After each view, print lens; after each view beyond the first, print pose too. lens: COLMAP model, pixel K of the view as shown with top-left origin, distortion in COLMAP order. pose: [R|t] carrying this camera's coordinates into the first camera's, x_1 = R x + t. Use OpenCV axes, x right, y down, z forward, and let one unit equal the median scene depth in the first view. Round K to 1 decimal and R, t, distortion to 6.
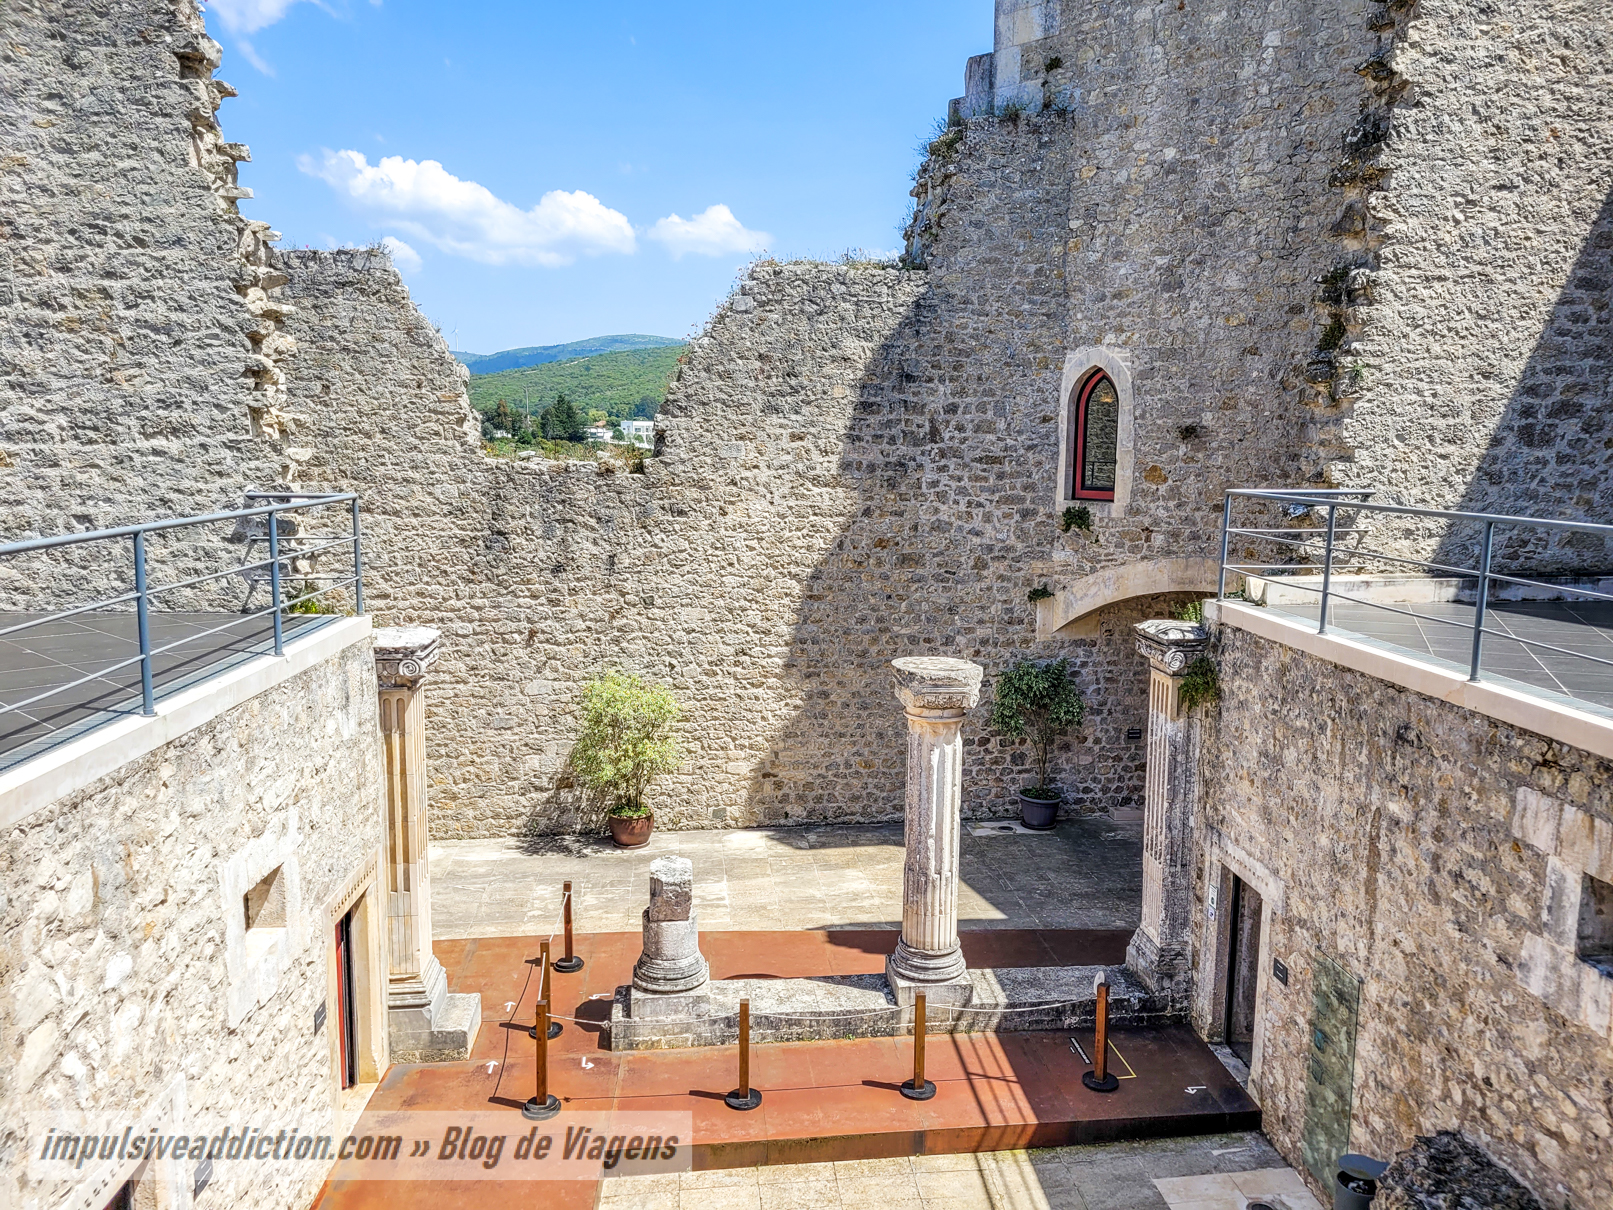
lens RADIAL K [[1212.7, 0, 821.5], [0, 1212.7, 617.2], [0, 0, 1]] dist [0.067575, -0.052528]
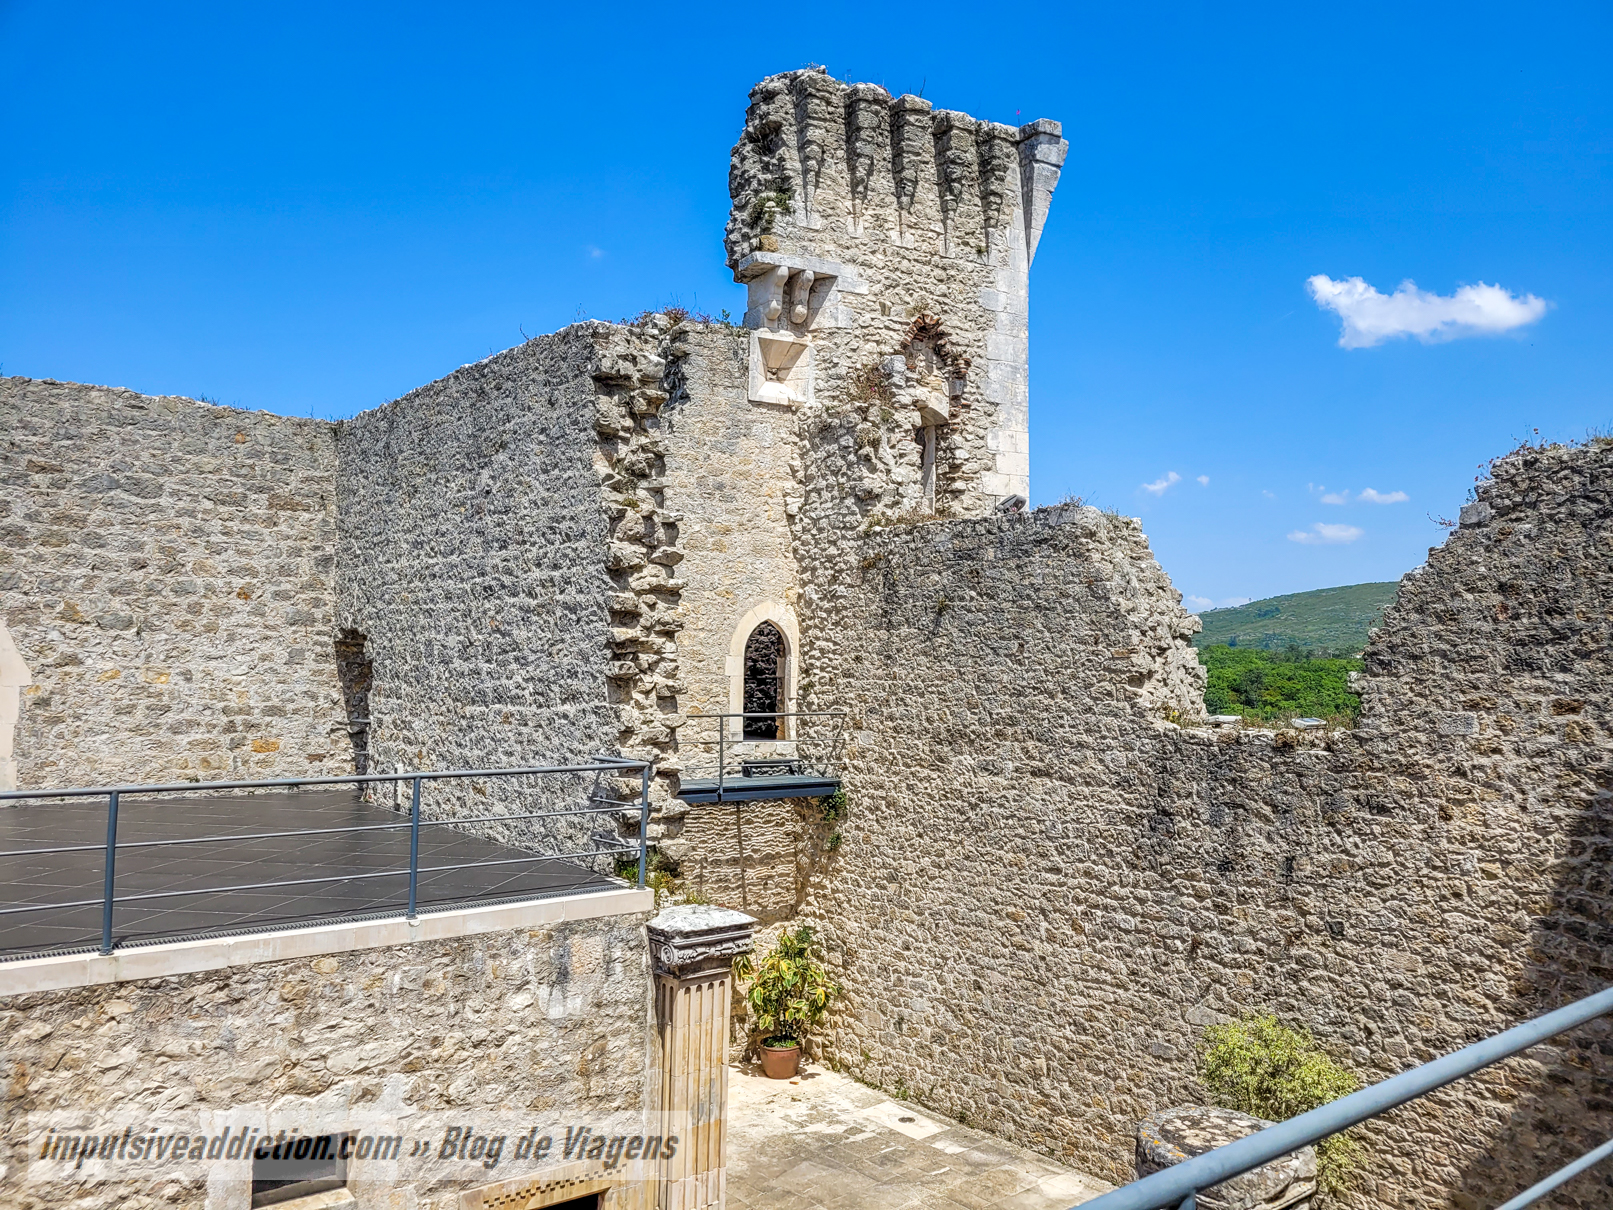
lens RADIAL K [[1212.7, 0, 821.5], [0, 1212.7, 617.2], [0, 0, 1]] dist [0.067575, -0.052528]
pose [[0.559177, -0.035724, -0.828278, 0.298781], [-0.127981, 0.983376, -0.128814, -0.062665], [0.819110, 0.178034, 0.545309, 0.326149]]
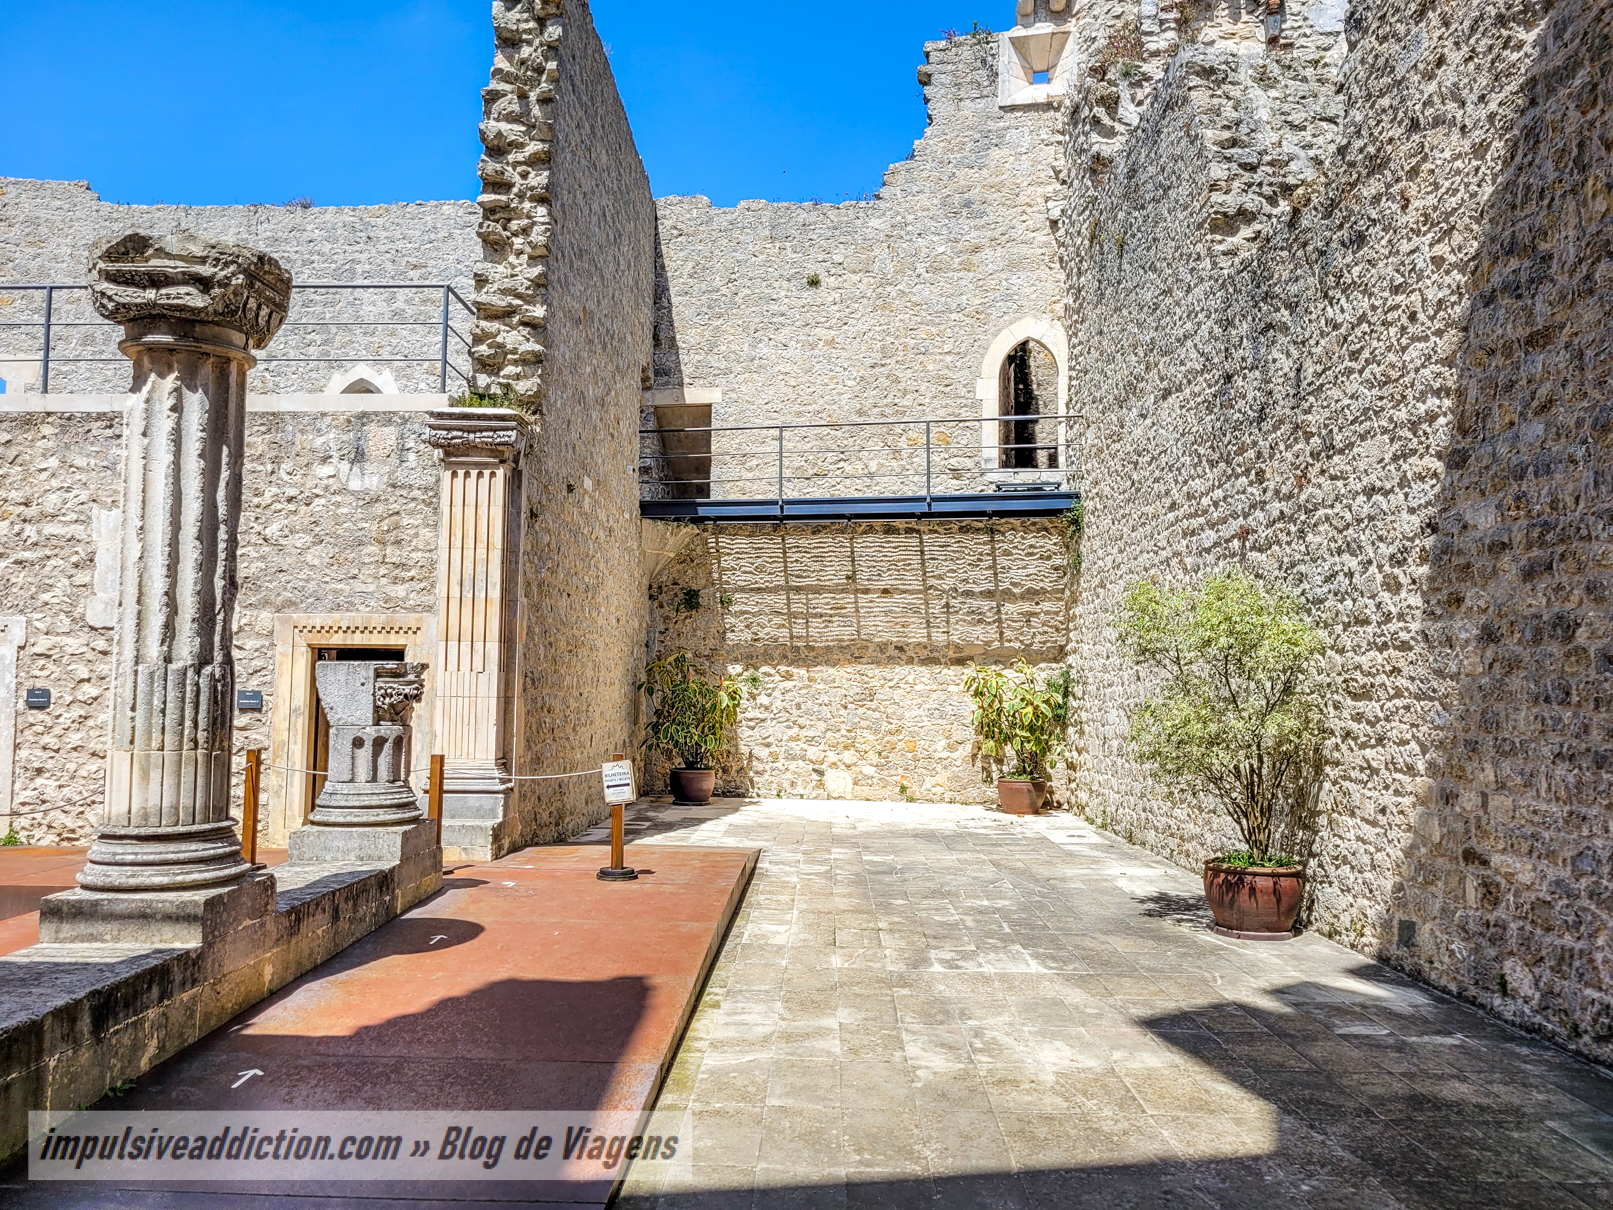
lens RADIAL K [[1212.7, 0, 821.5], [0, 1212.7, 617.2], [0, 0, 1]] dist [0.067575, -0.052528]
pose [[-0.126621, -0.077356, -0.988930, 0.373143], [-0.160135, 0.985472, -0.056582, 0.120808], [0.978940, 0.151198, -0.137168, 0.896167]]
